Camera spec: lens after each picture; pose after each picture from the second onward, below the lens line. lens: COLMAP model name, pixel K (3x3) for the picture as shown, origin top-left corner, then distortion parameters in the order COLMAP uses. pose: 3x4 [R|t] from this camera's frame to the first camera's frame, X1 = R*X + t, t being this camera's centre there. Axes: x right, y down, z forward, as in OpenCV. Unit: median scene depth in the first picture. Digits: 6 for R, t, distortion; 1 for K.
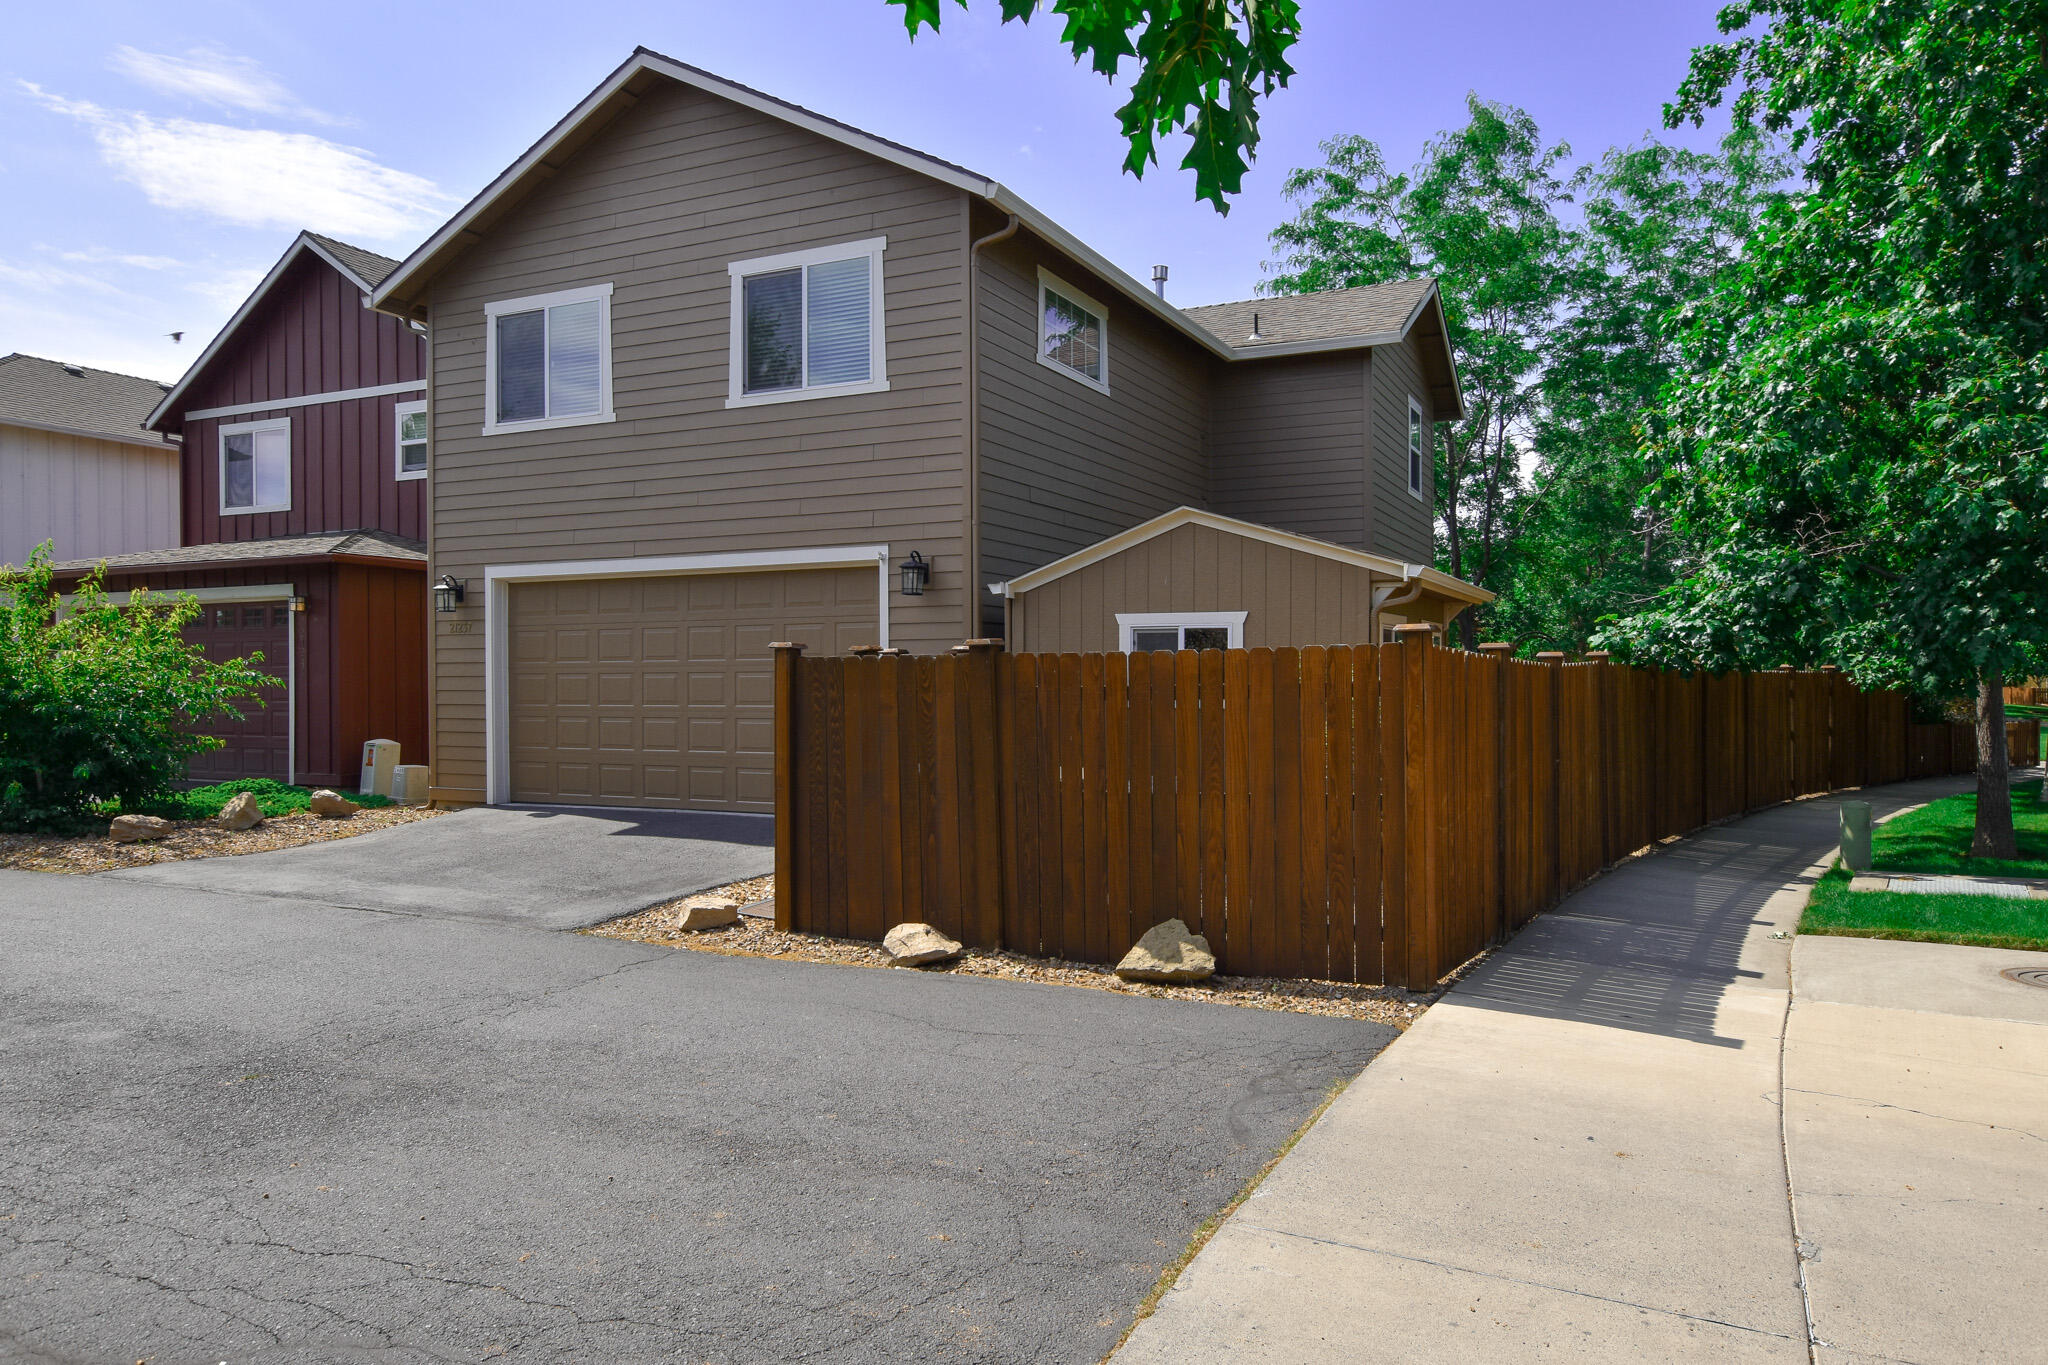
lens RADIAL K [[1393.7, 0, 1024.0], [0, 1393.7, 682.5], [0, 0, 1]] dist [-0.003274, -0.004308]
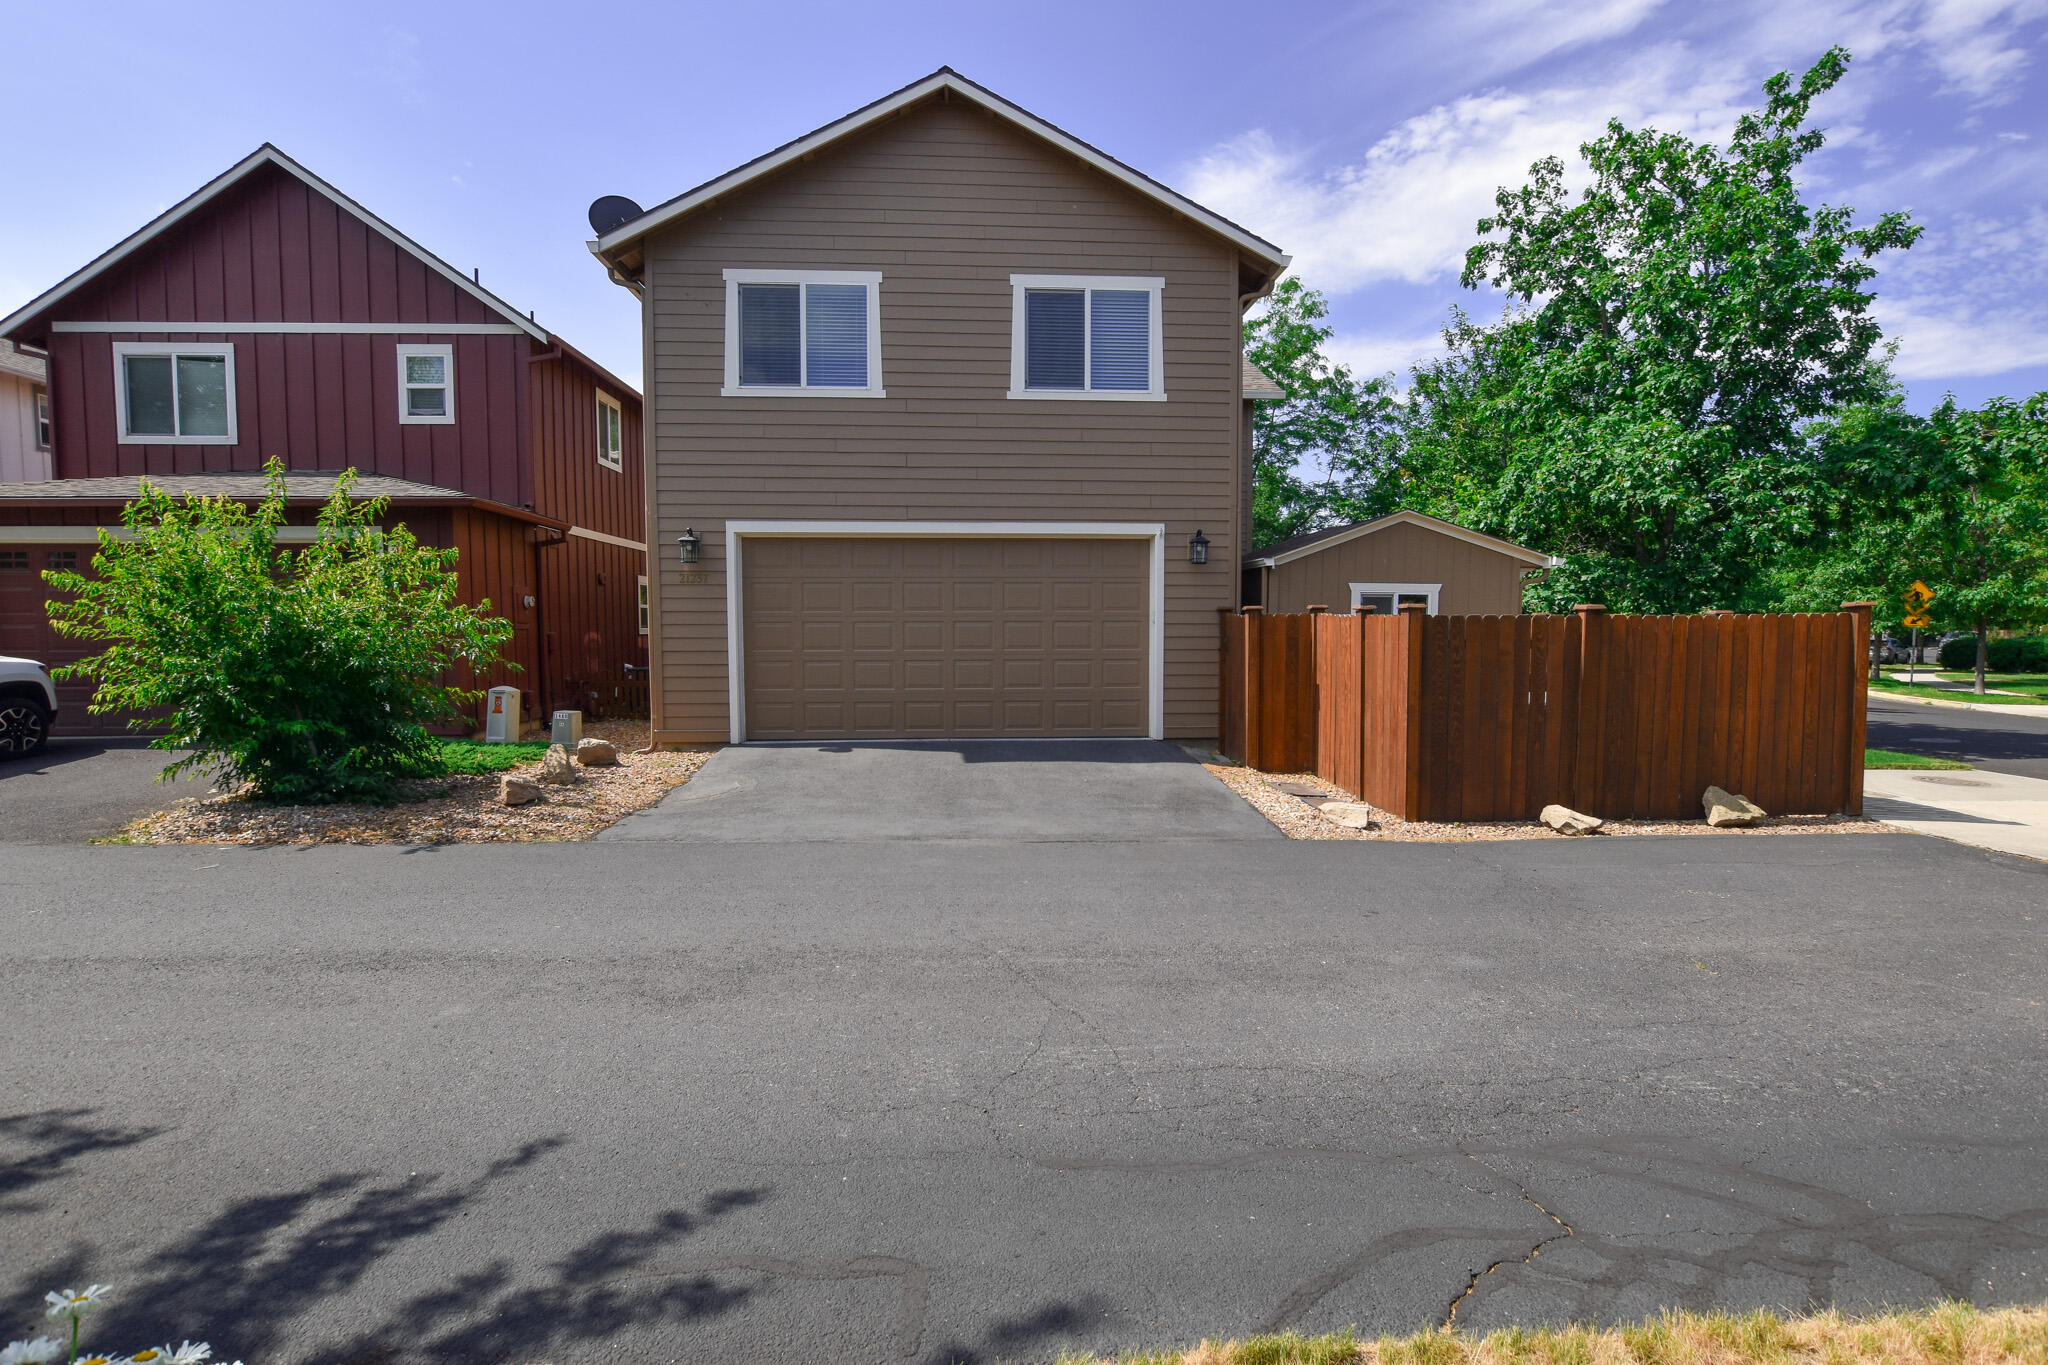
lens RADIAL K [[1009.0, 0, 1047.3], [0, 1009.0, 690.3], [0, 0, 1]] dist [-0.025888, 0.000151]
pose [[0.867938, -0.030766, 0.495719, -0.620921], [-0.002104, 0.997843, 0.065614, -0.005794], [-0.496668, -0.057992, 0.866001, 0.229429]]
